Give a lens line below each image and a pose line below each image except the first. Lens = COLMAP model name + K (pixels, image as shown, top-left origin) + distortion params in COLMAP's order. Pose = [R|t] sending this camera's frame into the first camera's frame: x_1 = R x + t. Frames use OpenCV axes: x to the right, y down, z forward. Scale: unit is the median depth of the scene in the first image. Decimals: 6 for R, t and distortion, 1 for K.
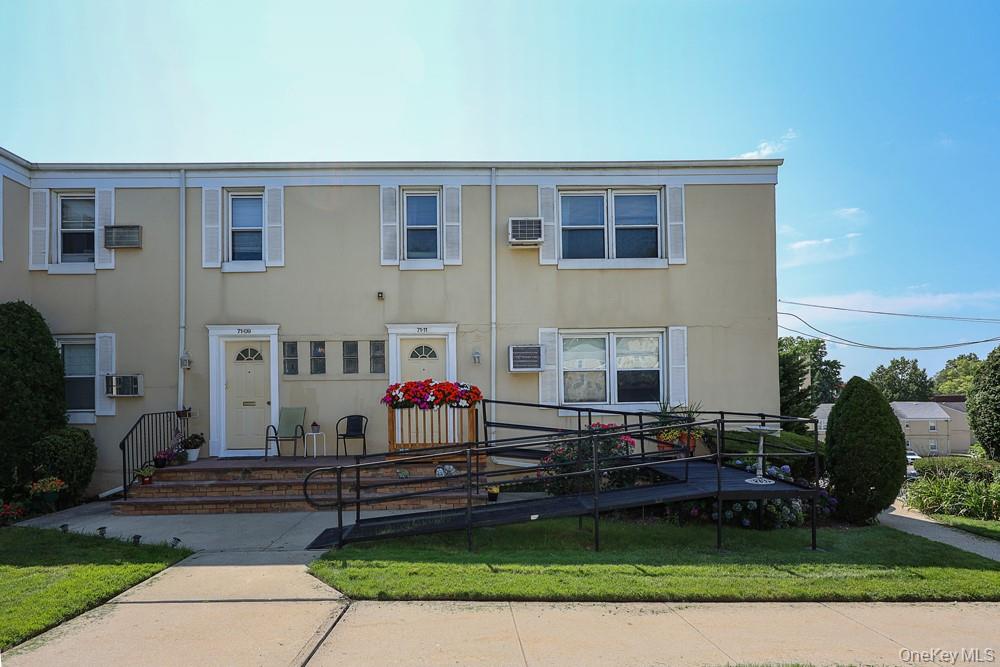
lens RADIAL K [[549.7, 0, 499.4], [0, 549.7, 401.8], [0, 0, 1]] dist [0.000093, 0.000845]
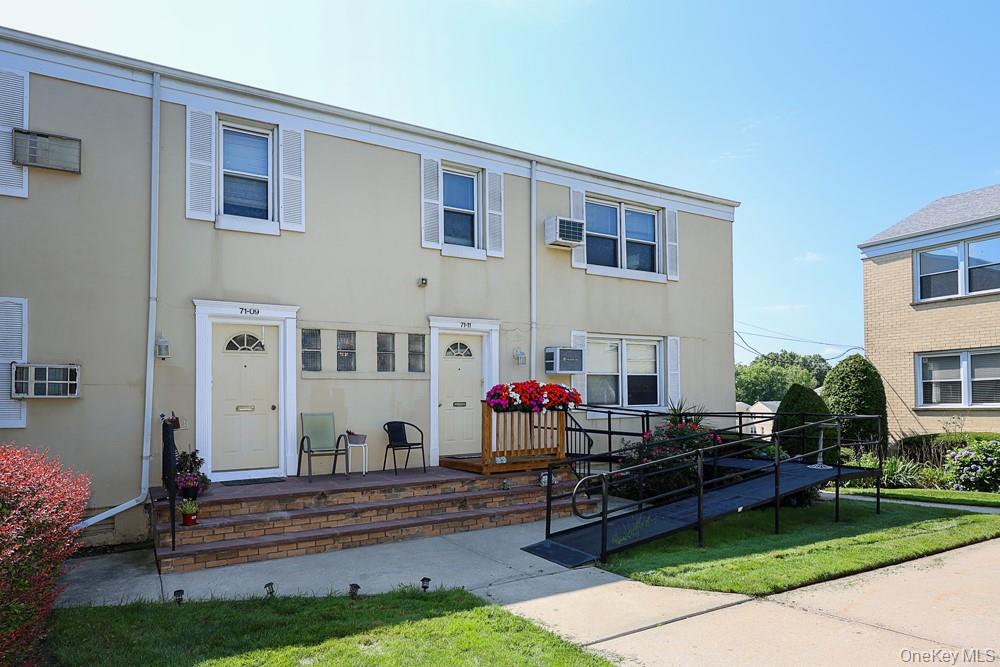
lens RADIAL K [[576.1, 0, 569.6], [0, 576.1, 399.5], [0, 0, 1]] dist [0.000451, 0.000371]
pose [[0.866371, 0.000914, 0.499400, -0.467383], [0.005101, 0.999930, -0.010680, 0.001851], [-0.499375, 0.011800, 0.866306, 0.104410]]
